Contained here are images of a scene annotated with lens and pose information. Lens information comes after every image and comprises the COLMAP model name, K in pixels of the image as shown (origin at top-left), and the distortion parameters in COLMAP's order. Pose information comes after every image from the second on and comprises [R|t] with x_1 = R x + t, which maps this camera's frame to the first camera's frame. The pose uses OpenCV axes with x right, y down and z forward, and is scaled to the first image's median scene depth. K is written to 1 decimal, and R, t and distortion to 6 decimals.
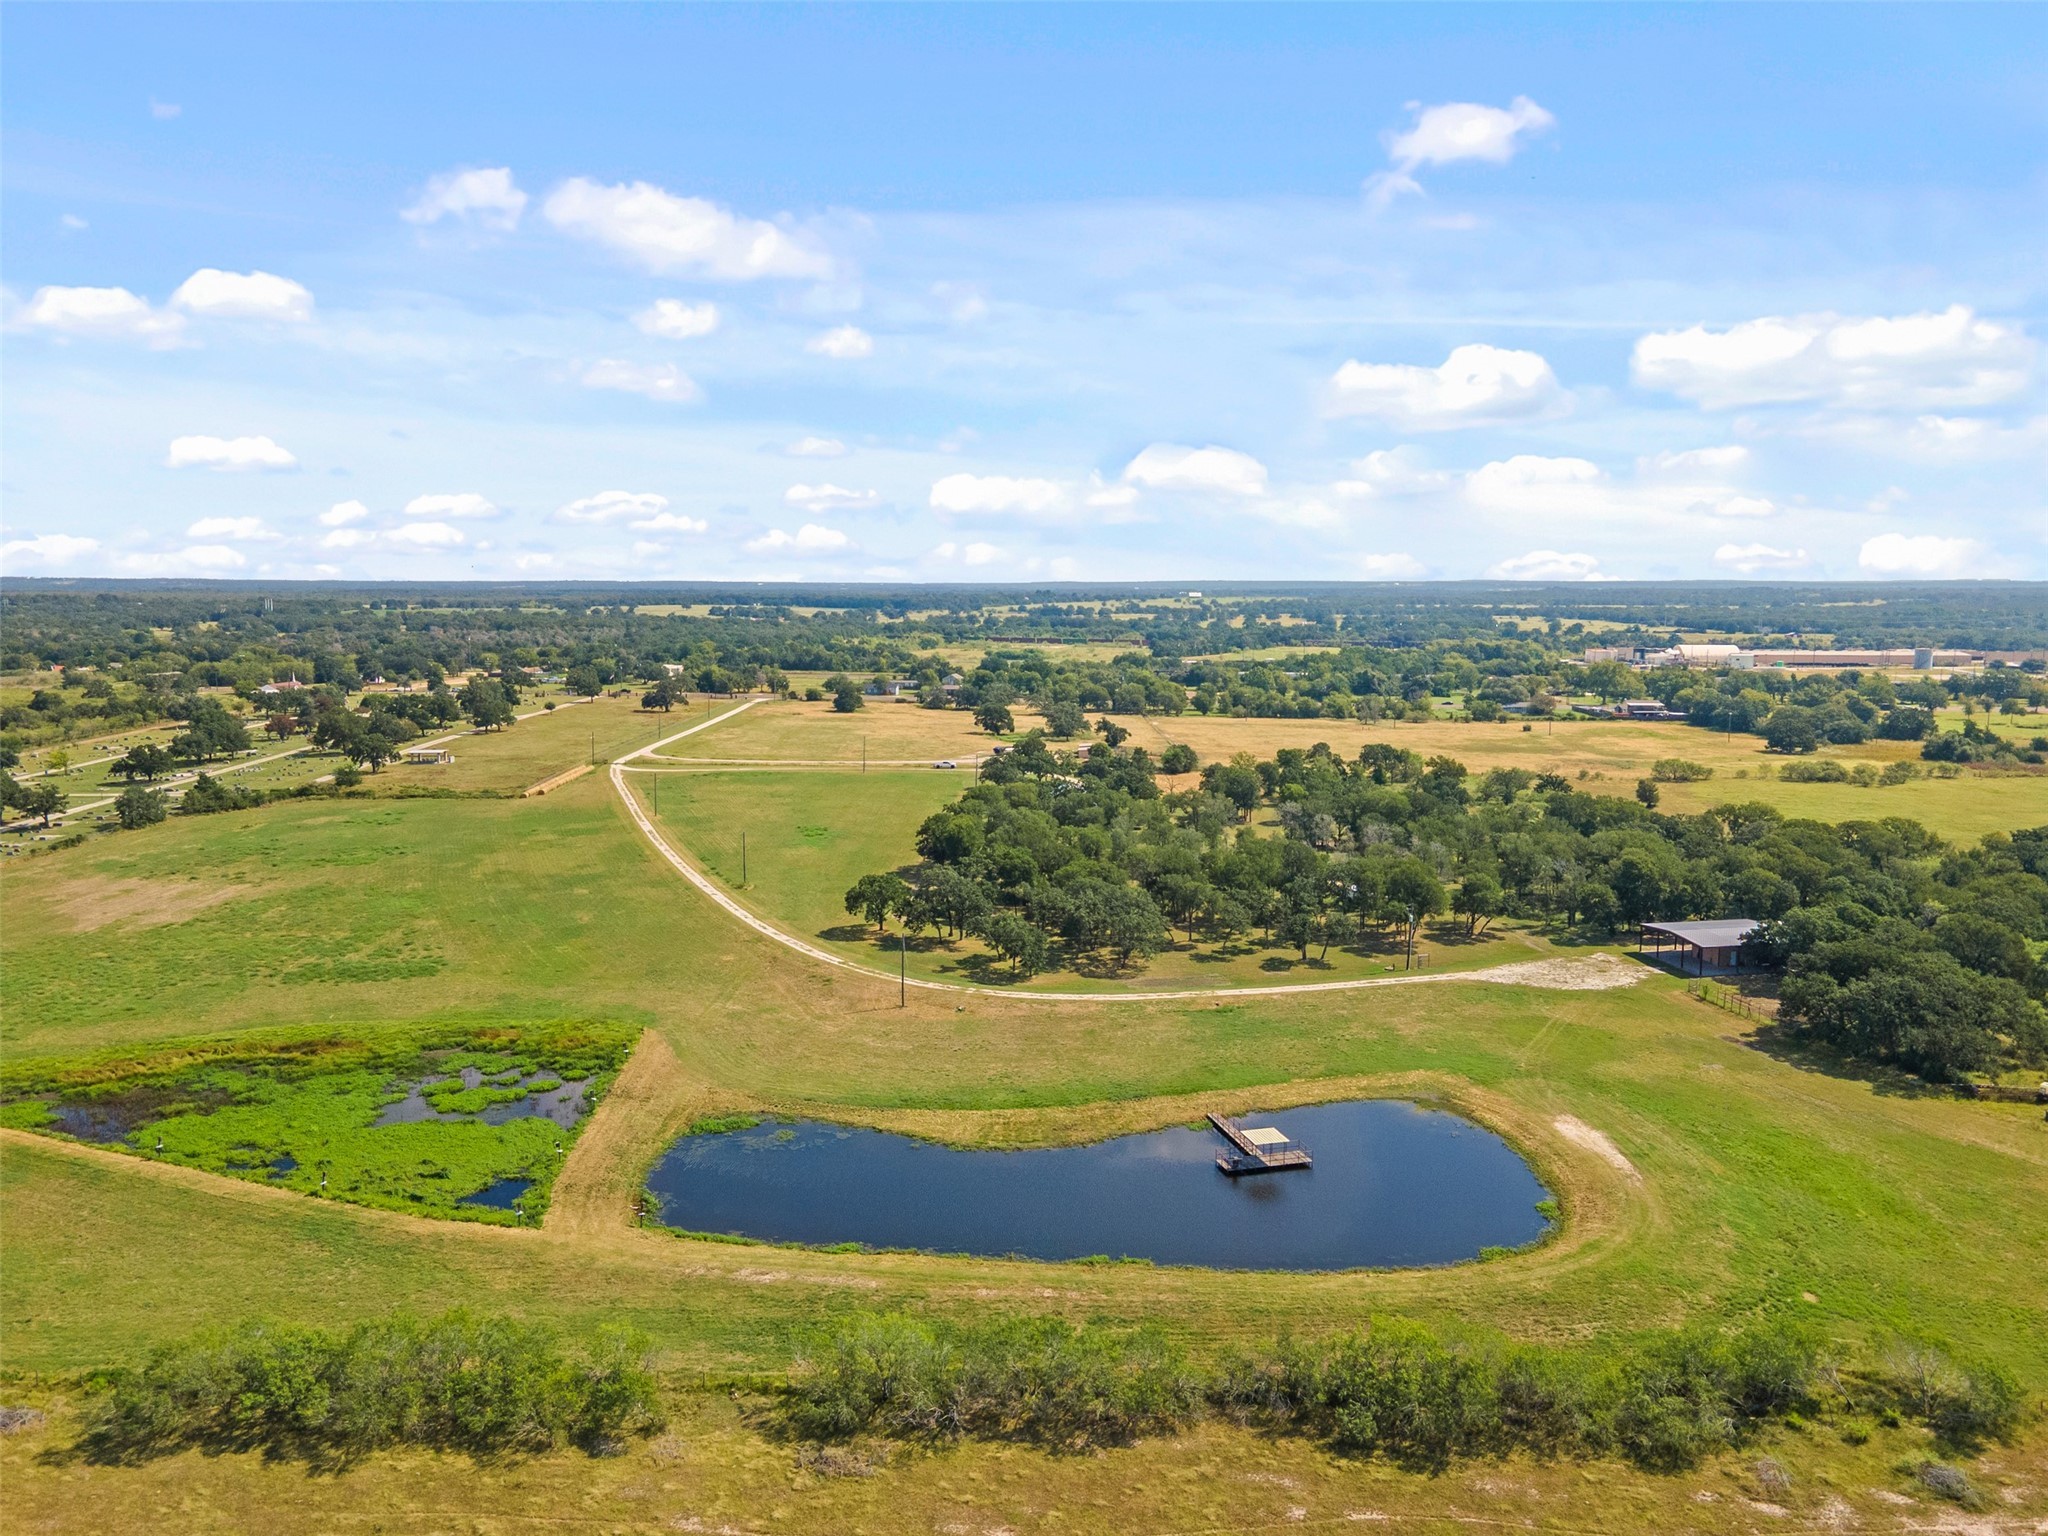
lens RADIAL K [[1463.6, 0, 1024.0], [0, 1463.6, 768.0], [0, 0, 1]] dist [0.021839, -0.000232]
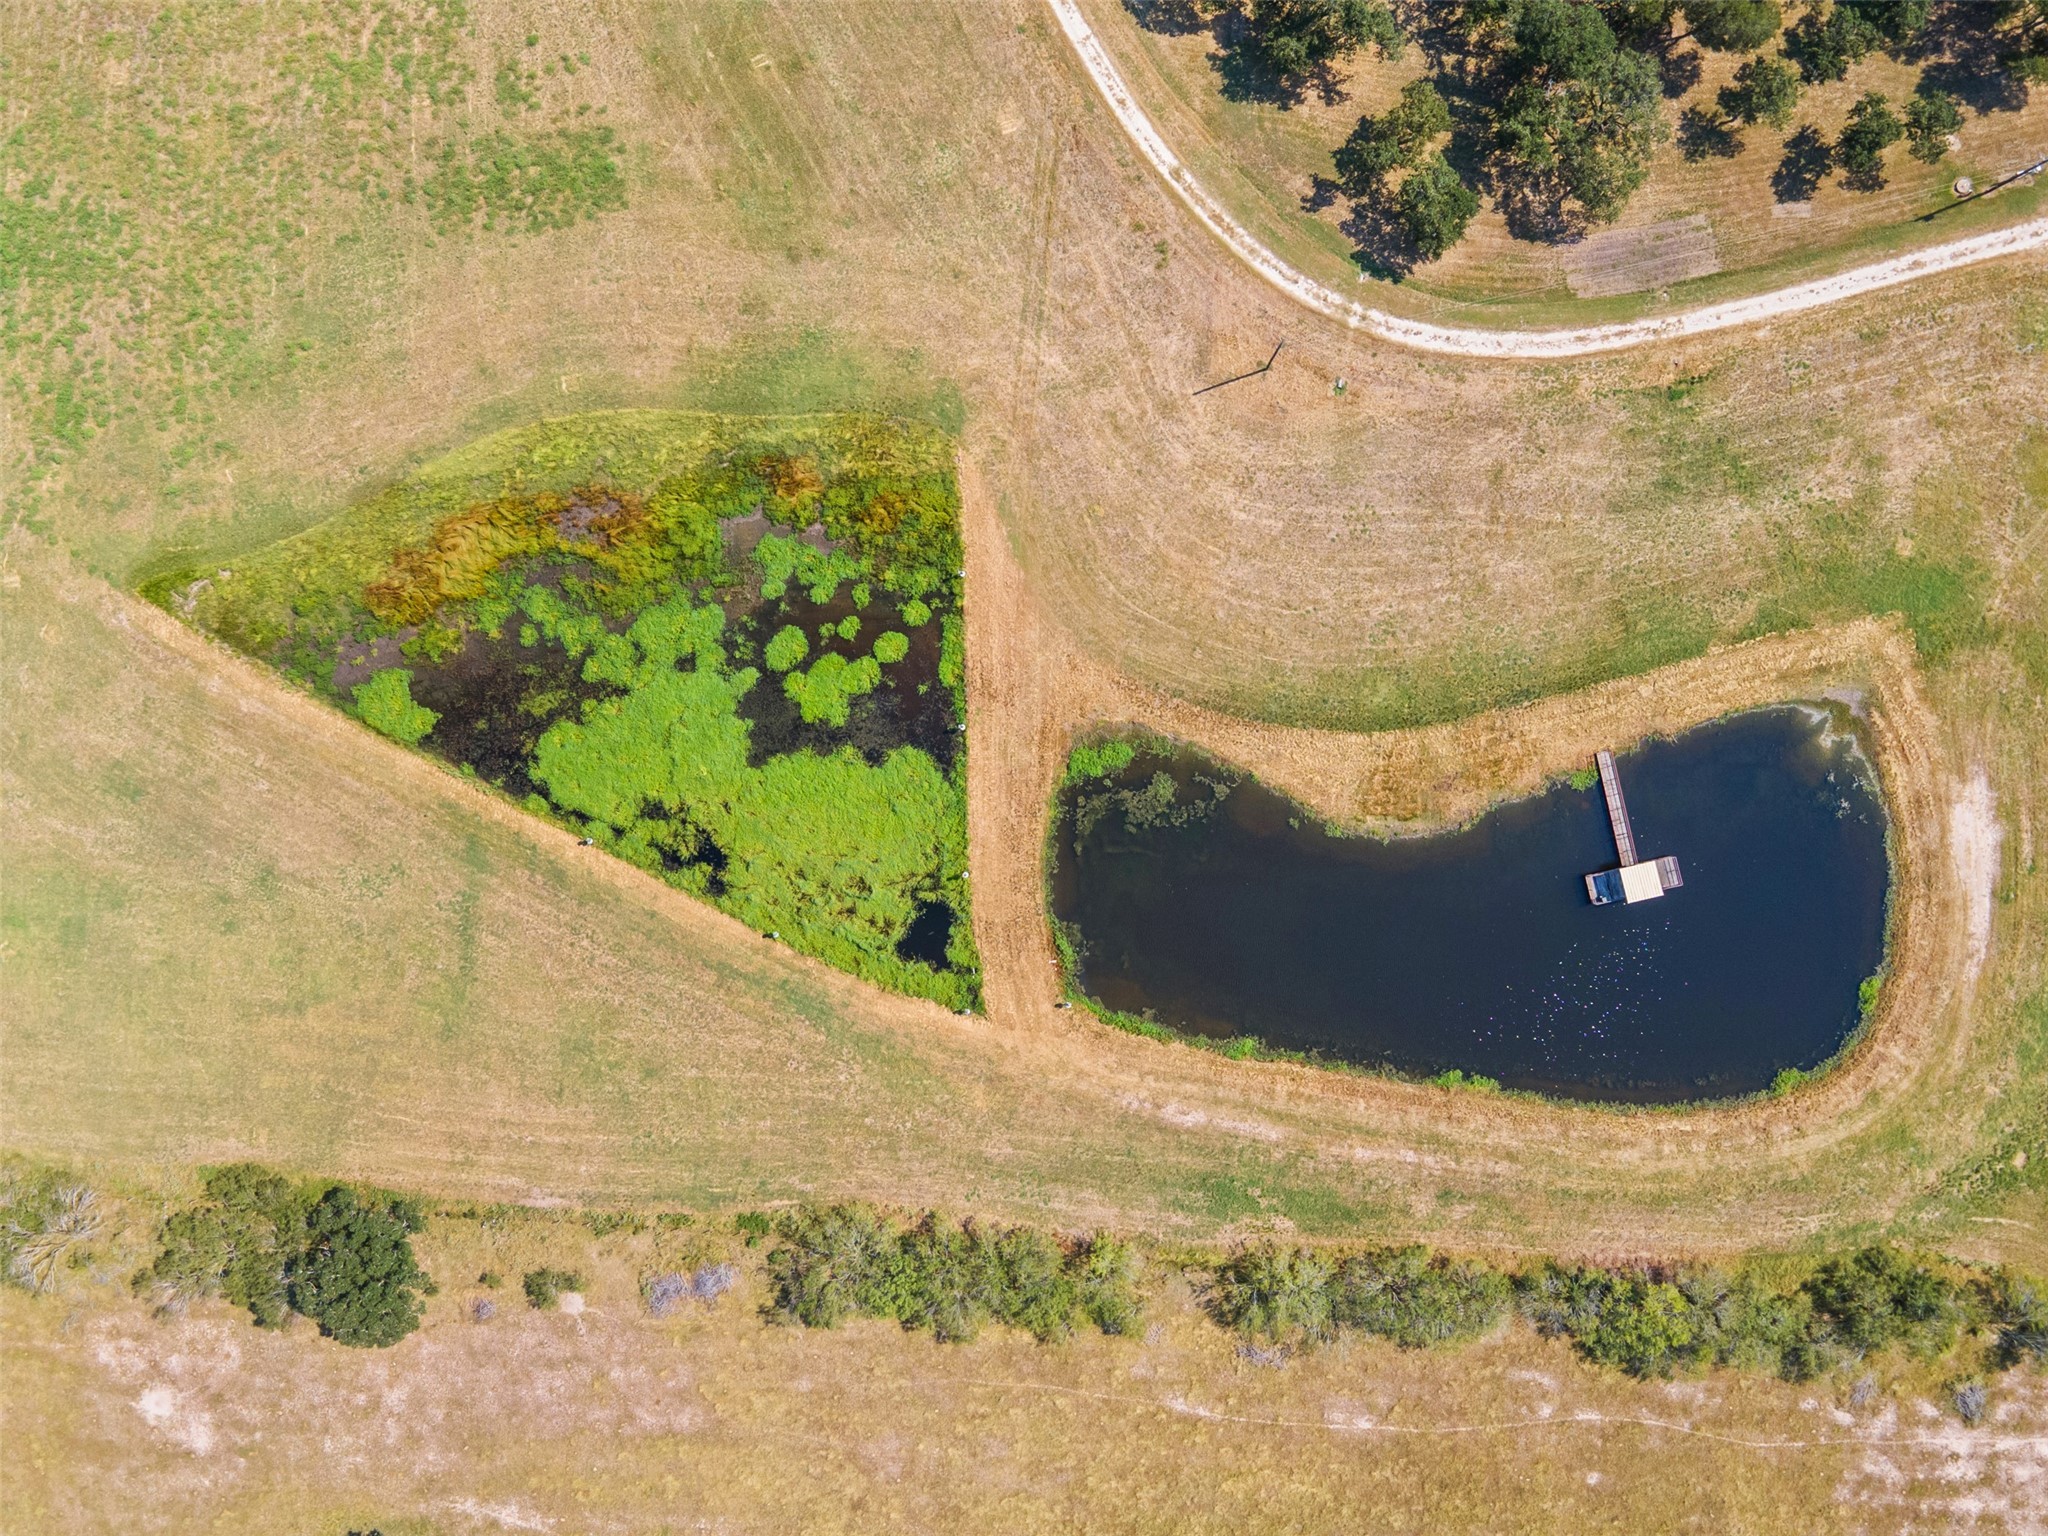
lens RADIAL K [[1463.6, 0, 1024.0], [0, 1463.6, 768.0], [0, 0, 1]] dist [0.021839, -0.000232]
pose [[0.998514, 0.048876, -0.024097, -0.290373], [0.016149, 0.156919, 0.987480, -0.920041], [0.052046, -0.986401, 0.155896, 1.051823]]
